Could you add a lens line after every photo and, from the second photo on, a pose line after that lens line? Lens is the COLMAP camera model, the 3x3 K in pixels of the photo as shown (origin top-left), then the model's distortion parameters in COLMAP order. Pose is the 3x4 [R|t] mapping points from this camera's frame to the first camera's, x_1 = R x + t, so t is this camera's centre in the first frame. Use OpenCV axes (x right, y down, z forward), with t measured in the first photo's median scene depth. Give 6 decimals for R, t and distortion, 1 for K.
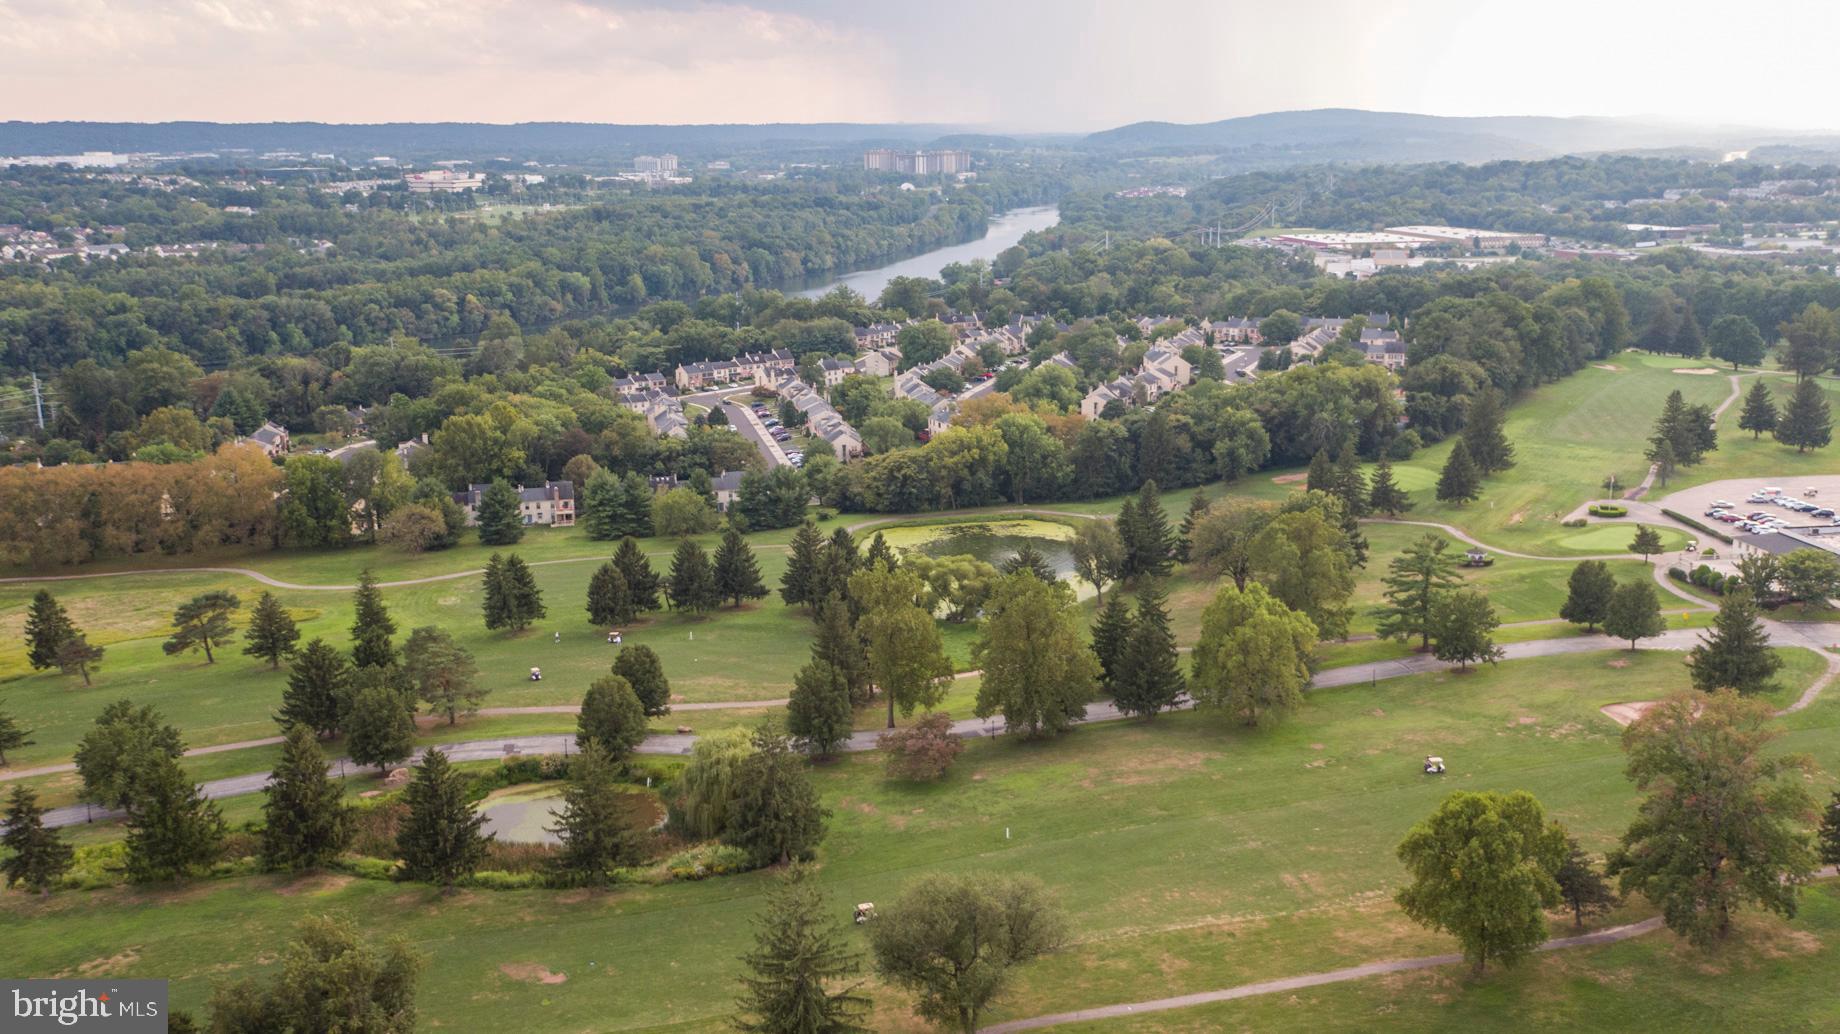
lens RADIAL K [[1632.8, 0, 930.6], [0, 1632.8, 514.0], [0, 0, 1]] dist [0.031877, -0.009269]
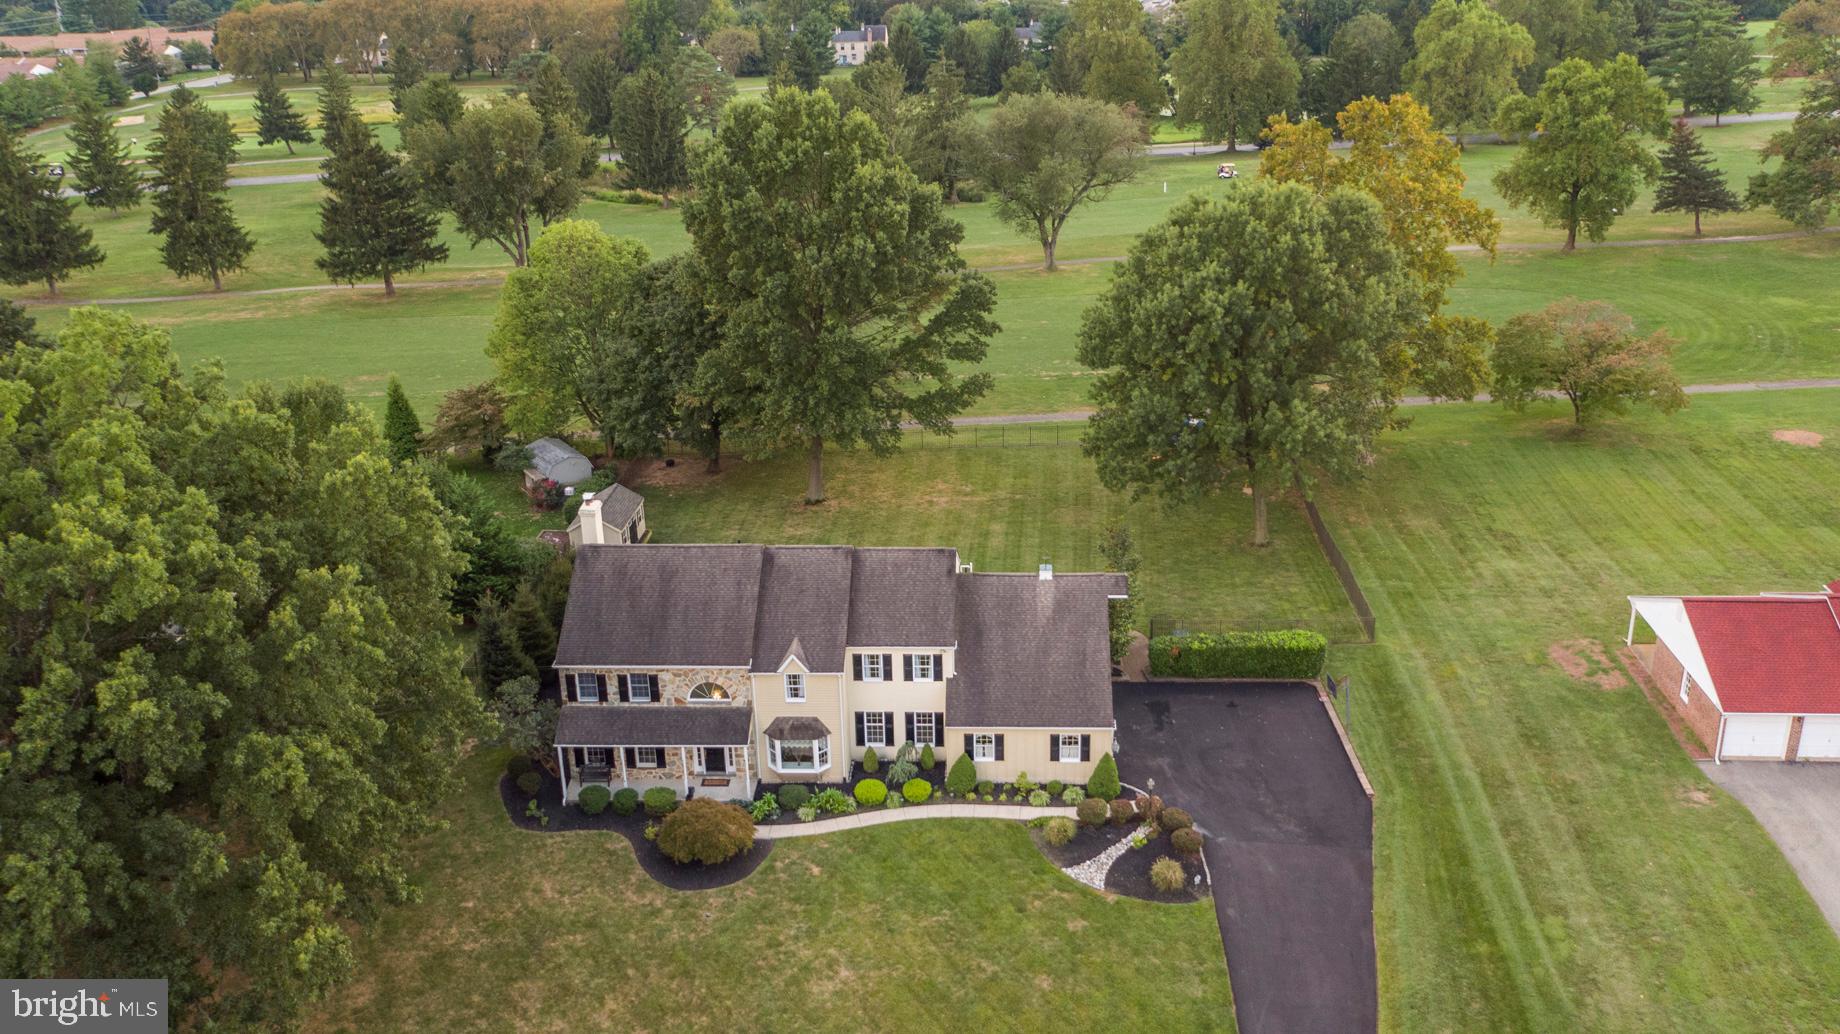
lens RADIAL K [[1632.8, 0, 930.6], [0, 1632.8, 514.0], [0, 0, 1]] dist [0.031877, -0.009269]
pose [[0.968149, 0.085926, -0.235167, 0.073868], [-0.047304, 0.985125, 0.165203, 0.104317], [0.245864, -0.148817, 0.957812, -0.034224]]
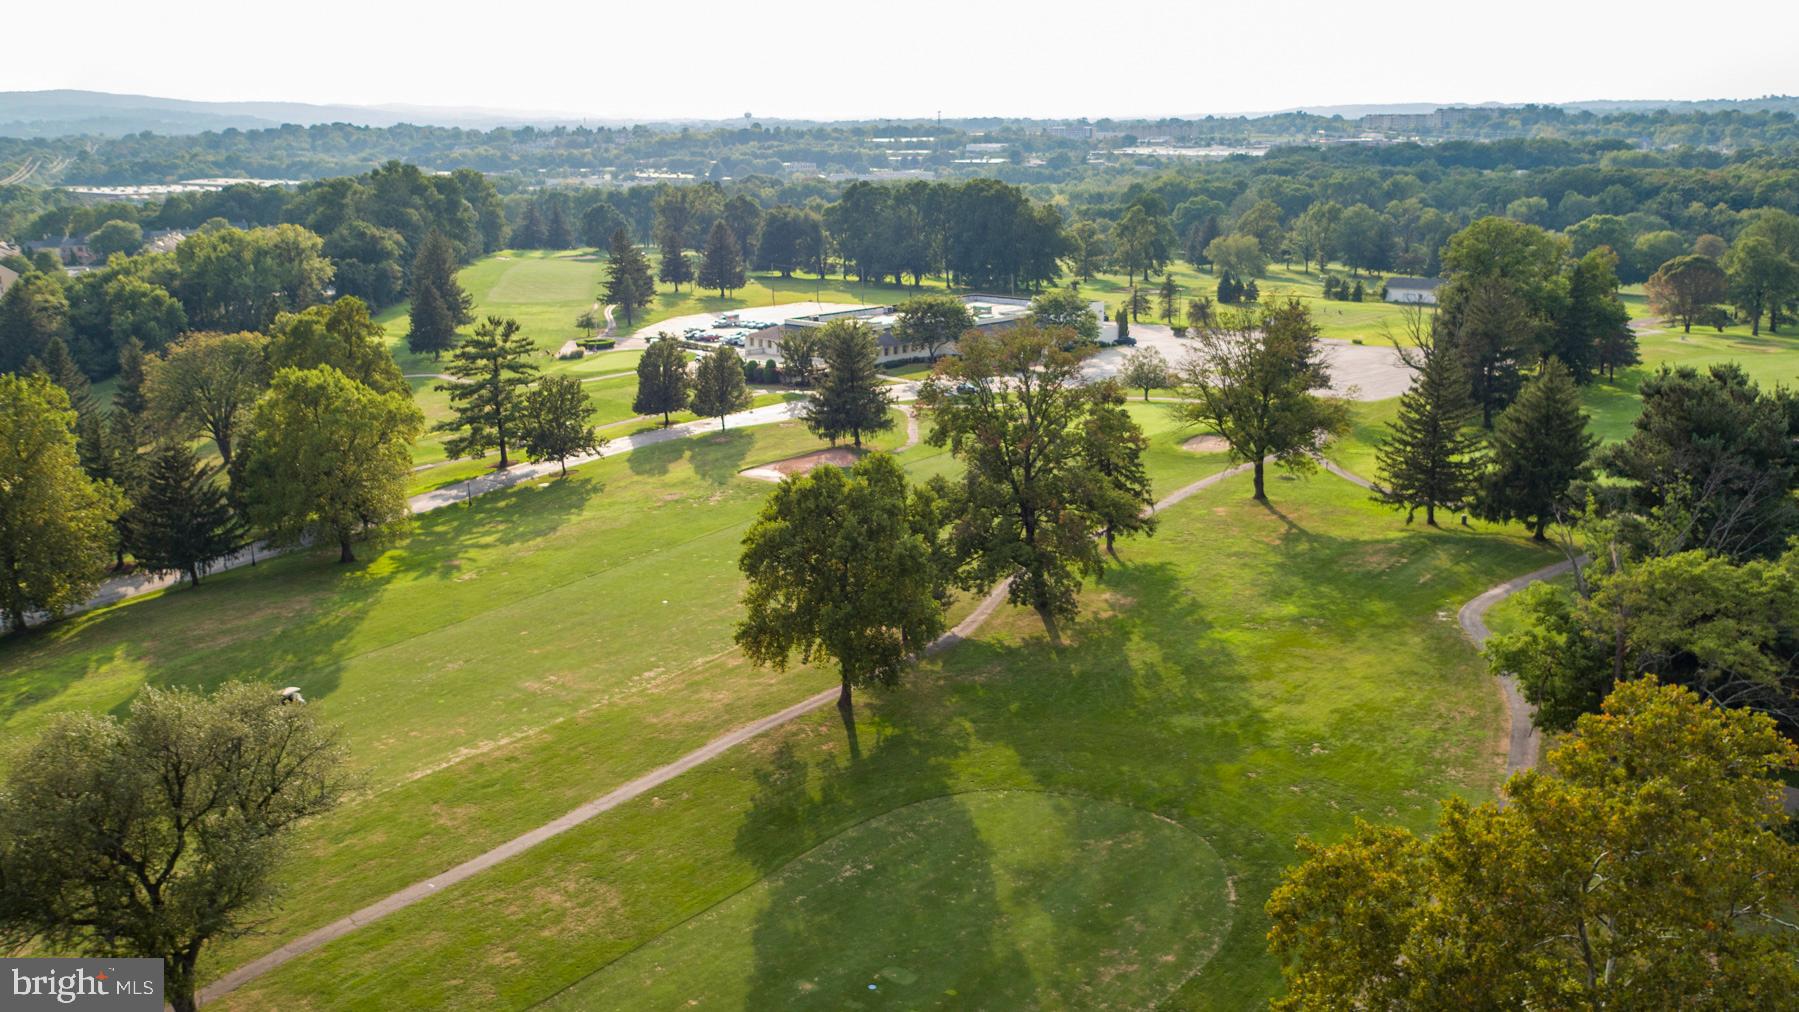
lens RADIAL K [[1596.4, 0, 909.8], [0, 1596.4, 503.1], [0, 0, 1]] dist [0.031877, -0.009269]
pose [[0.754868, -0.139865, 0.640790, -0.035989], [0.146255, 0.988293, 0.043423, 0.056841], [-0.639362, 0.060940, 0.766487, 0.149417]]
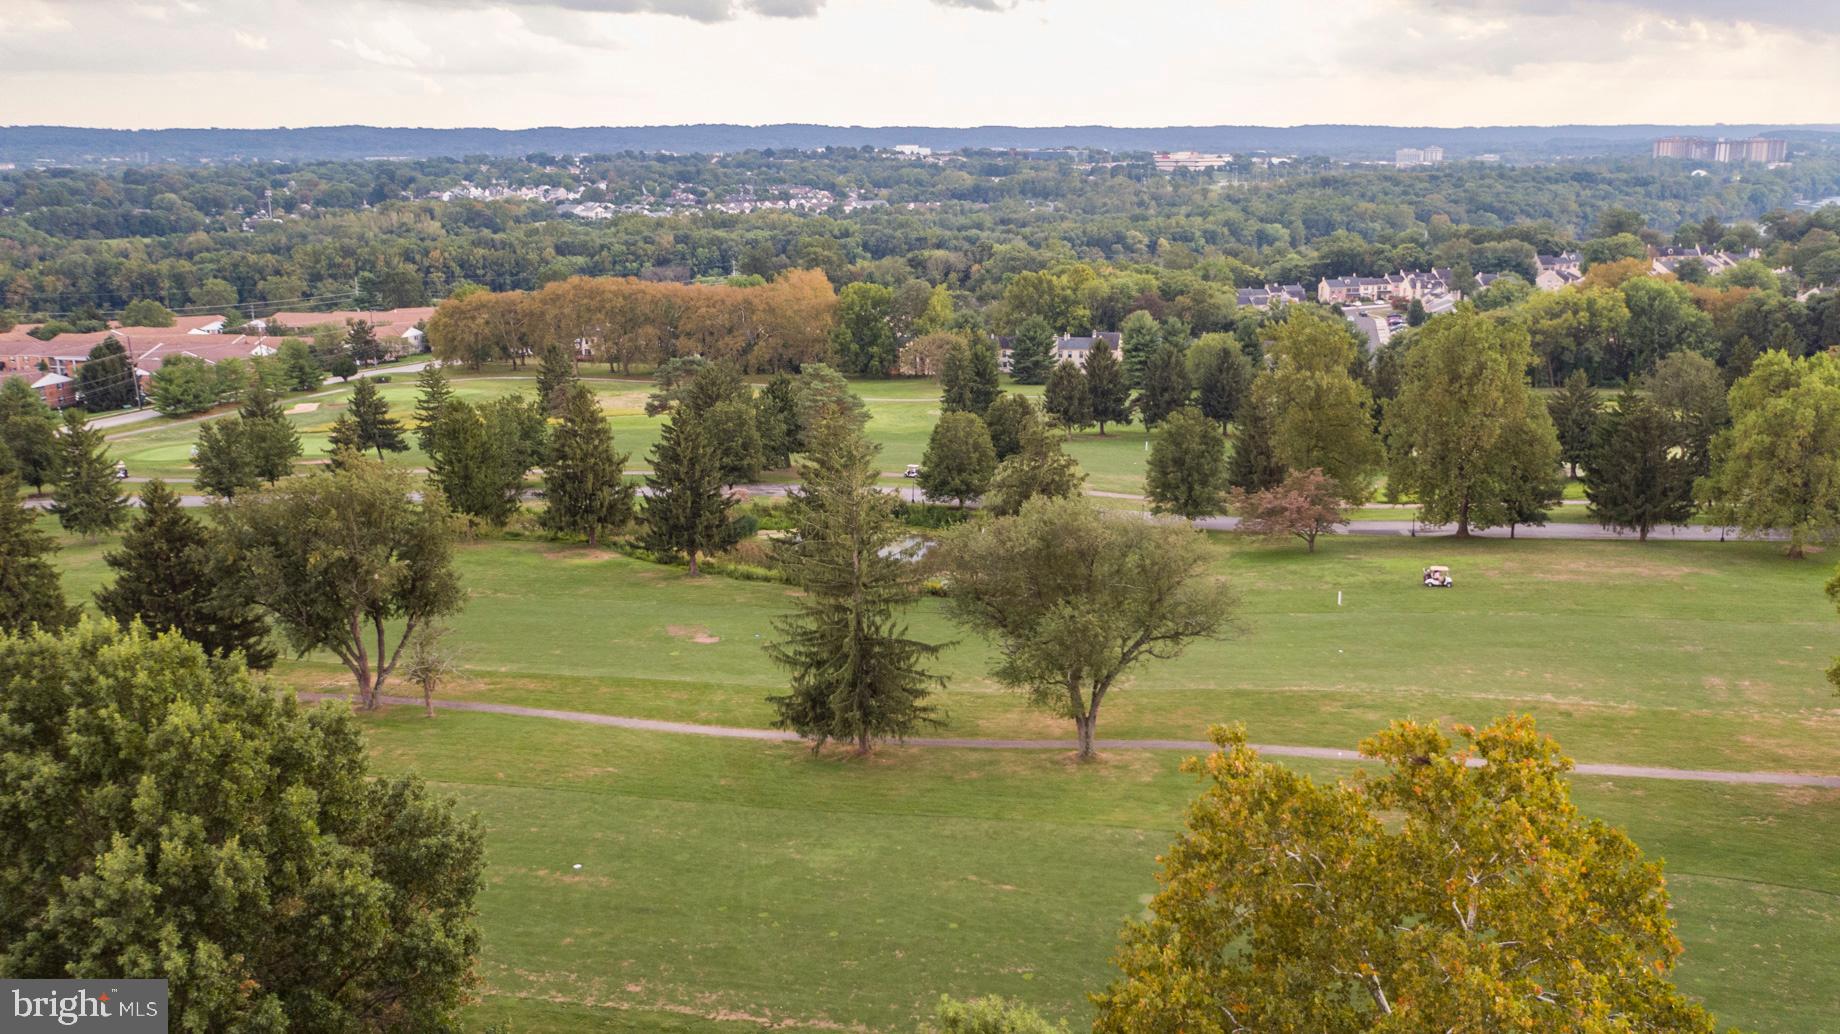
lens RADIAL K [[1632.8, 0, 930.6], [0, 1632.8, 514.0], [0, 0, 1]] dist [0.031877, -0.009269]
pose [[0.897137, 0.099497, -0.430402, 0.087682], [-0.102361, 0.994609, 0.016562, 0.072470], [0.429729, 0.029198, 0.902485, 0.106470]]
